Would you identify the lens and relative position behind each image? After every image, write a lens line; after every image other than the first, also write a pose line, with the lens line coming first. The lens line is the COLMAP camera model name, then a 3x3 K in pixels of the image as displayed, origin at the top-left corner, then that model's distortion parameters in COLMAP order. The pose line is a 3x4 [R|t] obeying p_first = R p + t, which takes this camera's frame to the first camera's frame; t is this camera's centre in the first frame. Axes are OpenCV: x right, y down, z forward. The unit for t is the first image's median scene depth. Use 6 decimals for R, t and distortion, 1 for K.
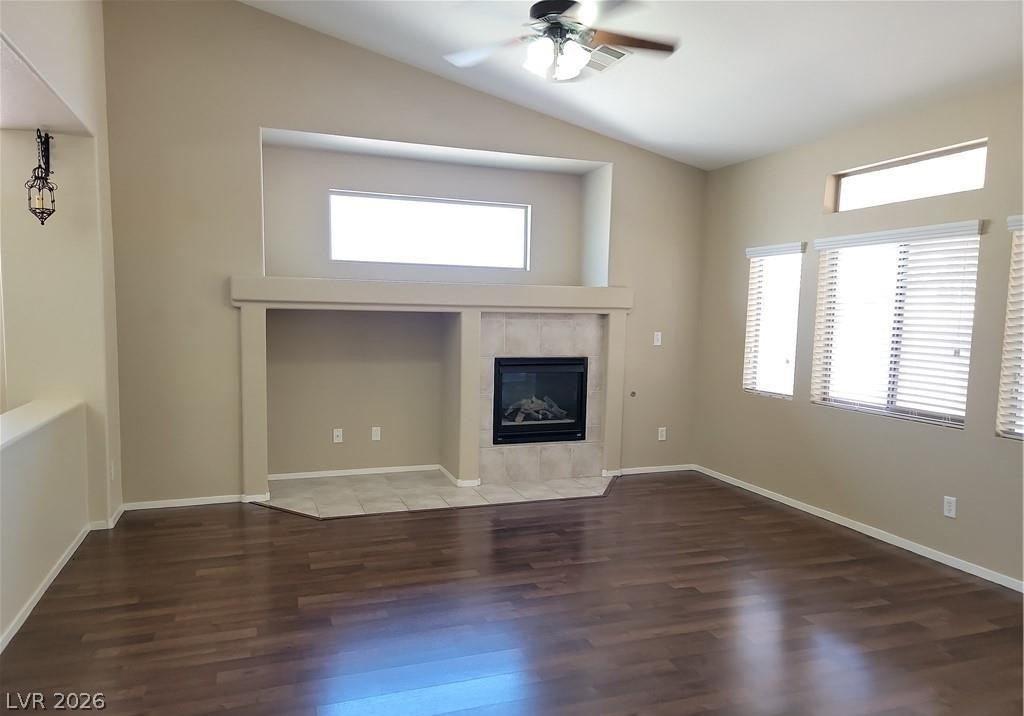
lens RADIAL K [[705.0, 0, 504.2], [0, 705.0, 383.3], [0, 0, 1]] dist [0.047880, -0.003427]
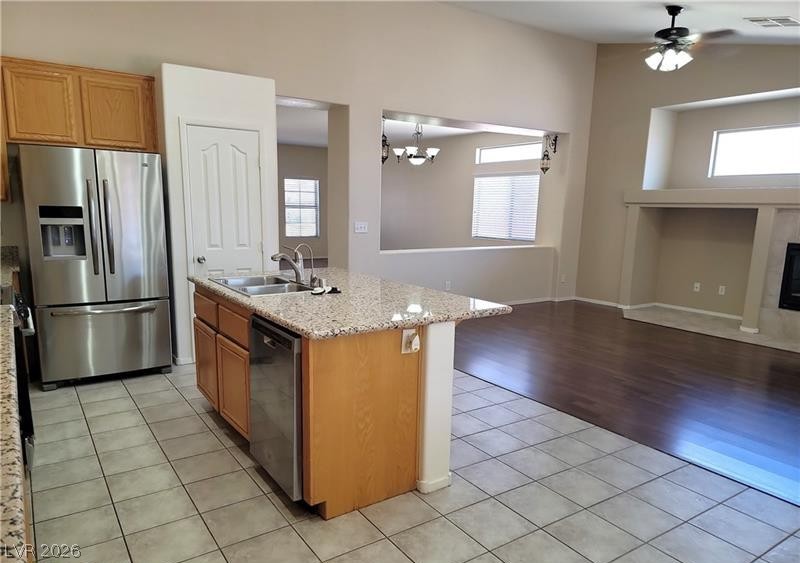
lens RADIAL K [[553.9, 0, 401.4], [0, 553.9, 306.5], [0, 0, 1]] dist [0.076720, -0.056838]
pose [[0.246115, 0.163113, -0.955417, 0.839403], [-0.112949, 0.983848, 0.138871, 0.015560], [0.962637, 0.073735, 0.260563, 0.026067]]
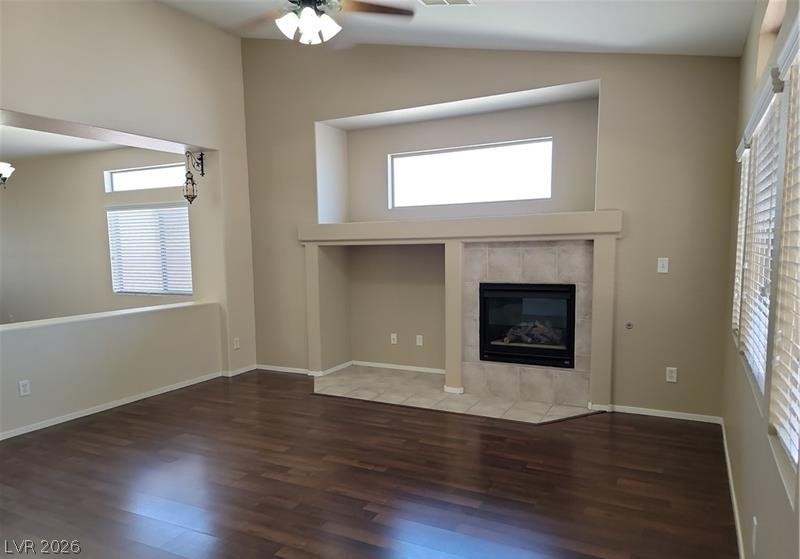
lens RADIAL K [[548.4, 0, 398.3], [0, 548.4, 308.9], [0, 0, 1]] dist [0.046709, -0.000850]
pose [[0.674222, 0.057588, -0.736280, 0.536510], [-0.044298, 0.998314, 0.037519, -0.021729], [0.737199, 0.007320, 0.675636, 0.311980]]
